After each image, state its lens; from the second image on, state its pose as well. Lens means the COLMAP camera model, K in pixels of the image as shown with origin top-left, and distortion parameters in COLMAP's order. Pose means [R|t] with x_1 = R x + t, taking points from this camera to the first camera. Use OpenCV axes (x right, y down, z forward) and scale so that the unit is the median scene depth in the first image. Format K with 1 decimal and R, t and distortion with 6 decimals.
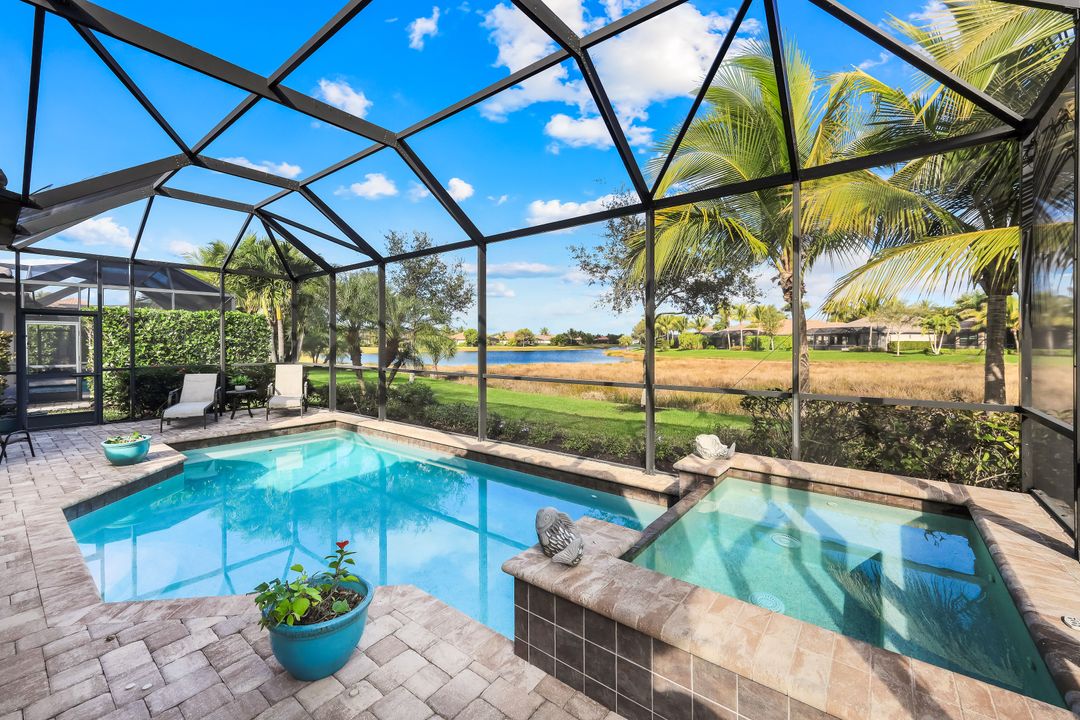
lens RADIAL K [[432.9, 0, 537.3], [0, 432.9, 343.6], [0, 0, 1]] dist [0.001086, 0.000185]
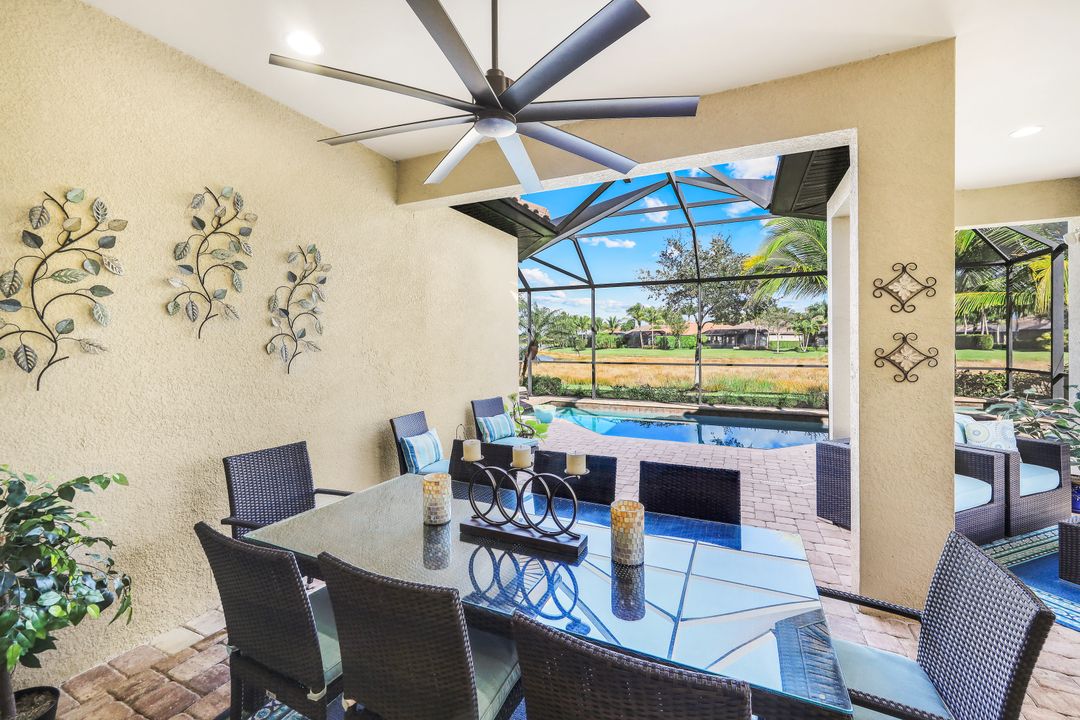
lens RADIAL K [[439.5, 0, 539.1], [0, 439.5, 341.9], [0, 0, 1]] dist [0.000339, -0.000497]
pose [[0.970802, -0.000741, 0.239879, -0.126703], [0.001396, 0.999996, -0.002562, -0.000608], [-0.239876, 0.002822, 0.970799, -0.050014]]
